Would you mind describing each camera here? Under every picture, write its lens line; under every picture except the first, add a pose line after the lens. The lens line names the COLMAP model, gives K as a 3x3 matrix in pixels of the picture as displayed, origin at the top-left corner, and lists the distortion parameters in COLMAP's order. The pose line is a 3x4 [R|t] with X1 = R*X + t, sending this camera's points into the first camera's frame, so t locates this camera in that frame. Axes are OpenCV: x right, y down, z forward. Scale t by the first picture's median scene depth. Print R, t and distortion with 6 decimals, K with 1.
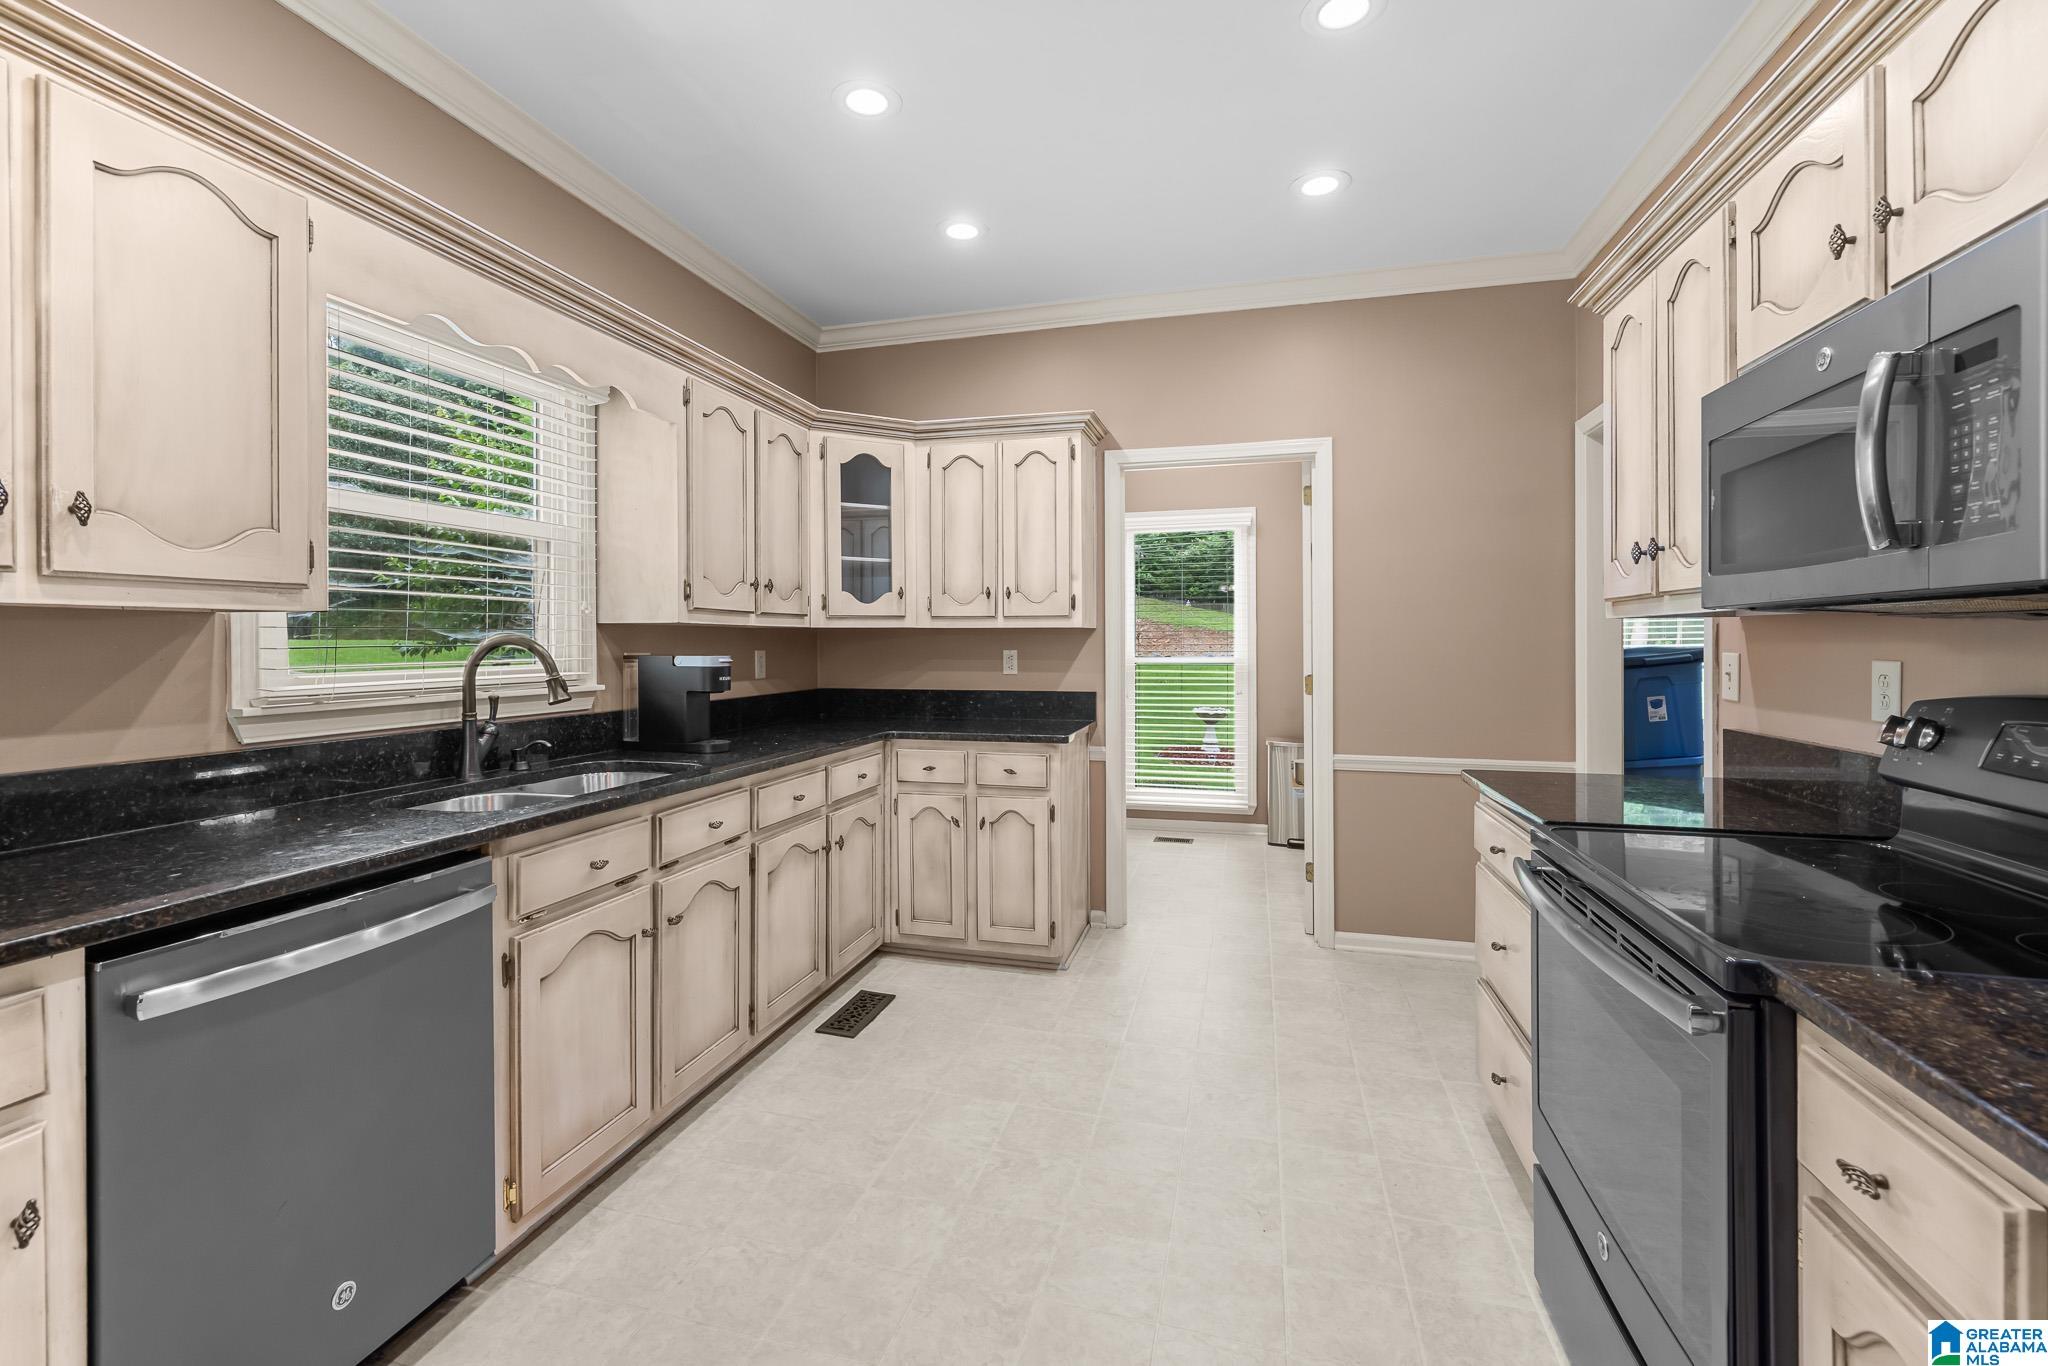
lens RADIAL K [[882.2, 0, 1018.5], [0, 882.2, 632.8], [0, 0, 1]] dist [-0.000696, 0.000282]
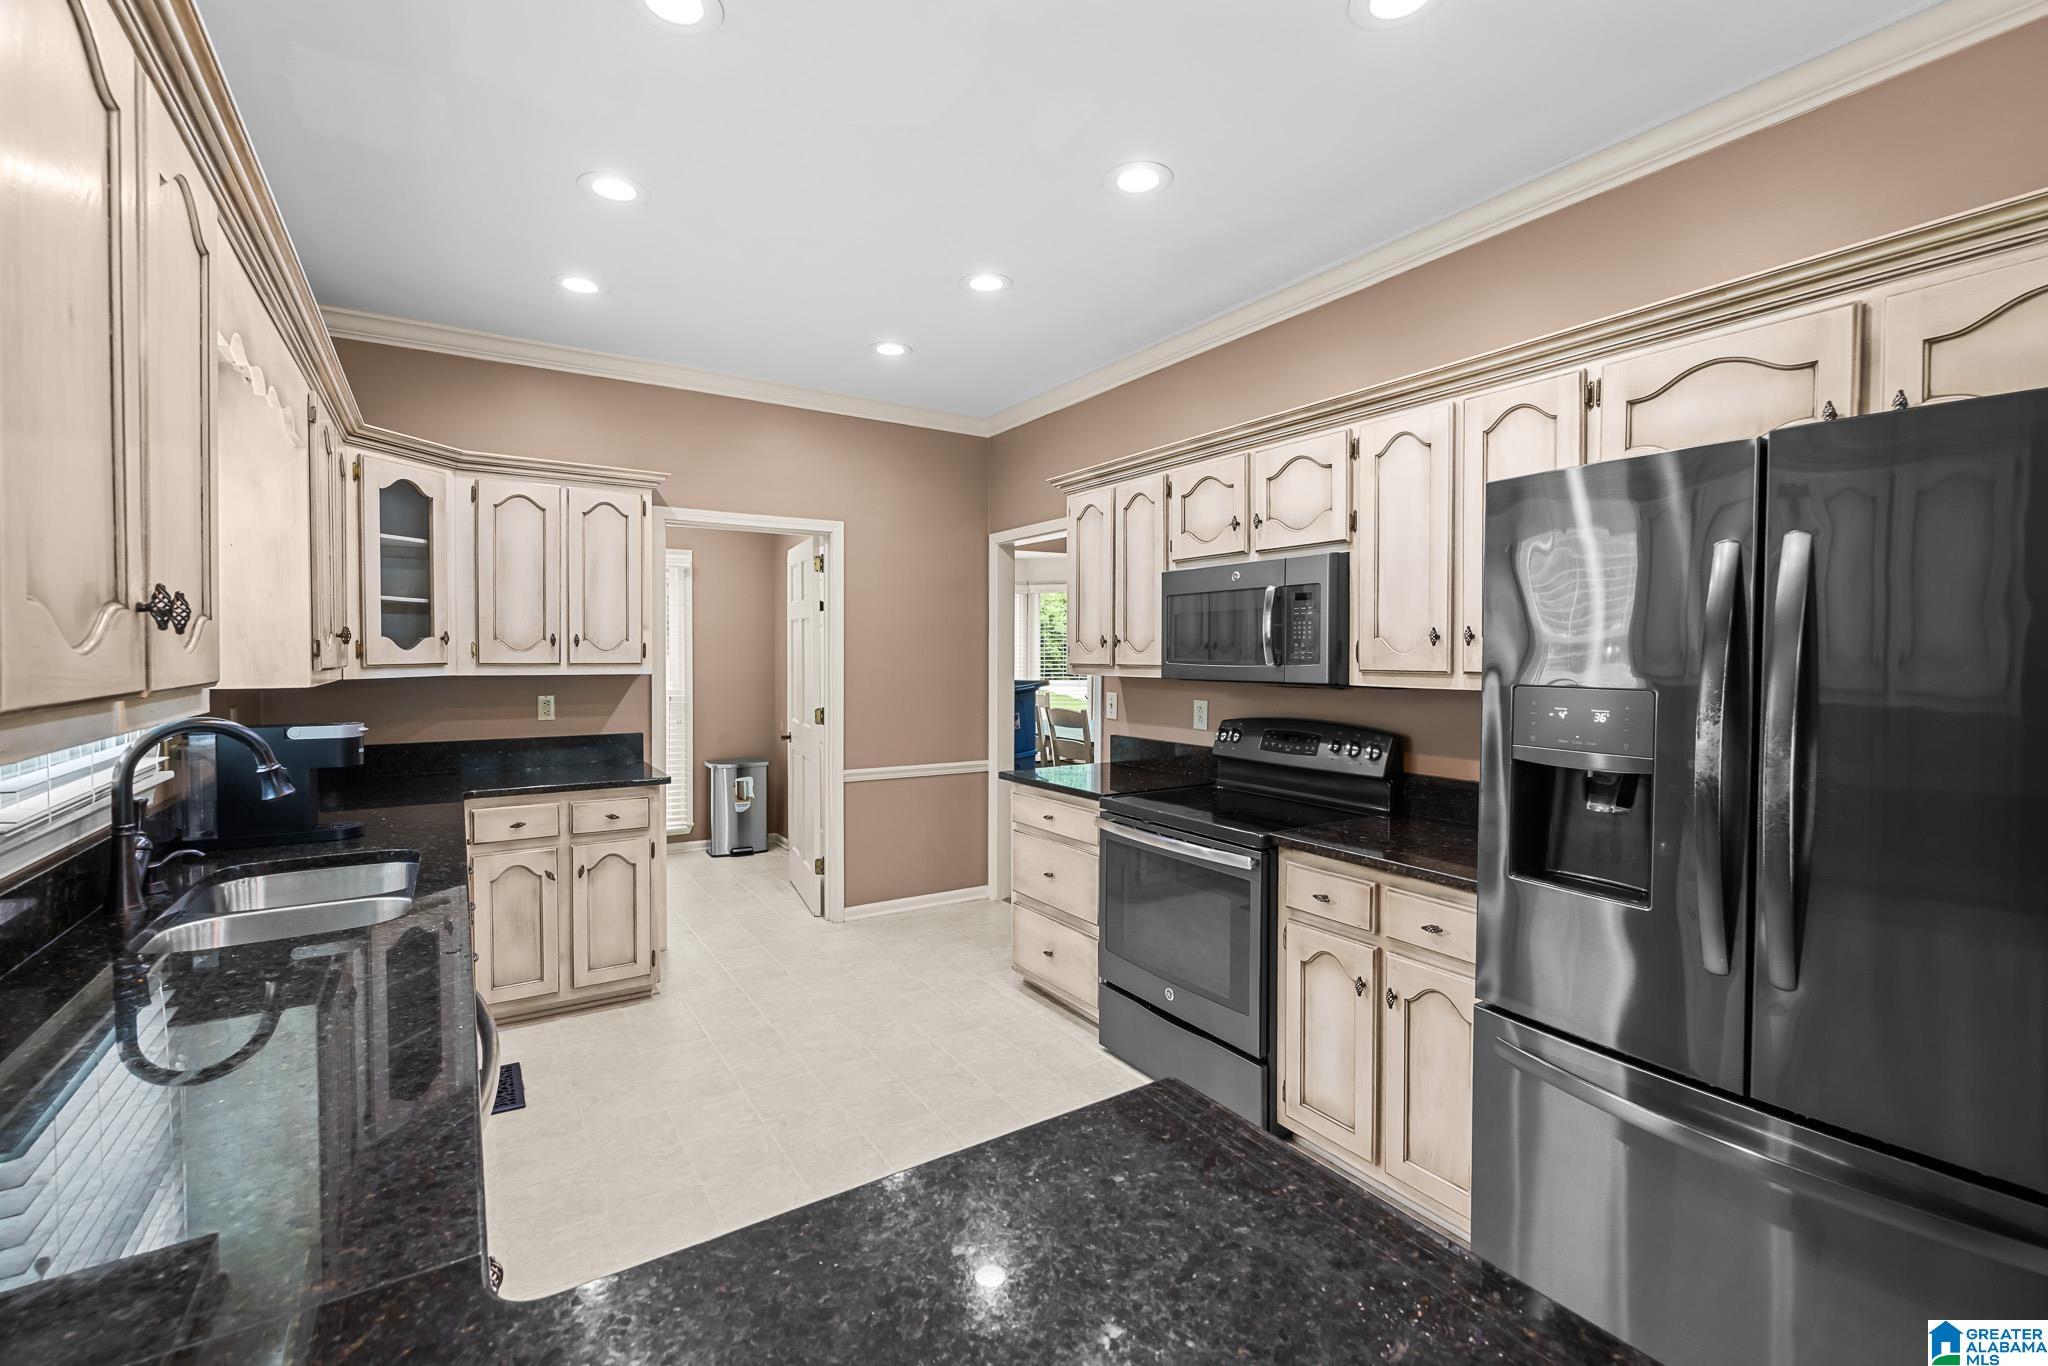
lens RADIAL K [[884.0, 0, 1014.7], [0, 884.0, 647.7], [0, 0, 1]] dist [0.003080, 0.001201]
pose [[0.670521, 0.006555, 0.741862, -0.430663], [-0.010993, 0.999939, 0.001100, -0.044405], [-0.741809, -0.008893, 0.670552, -0.043792]]
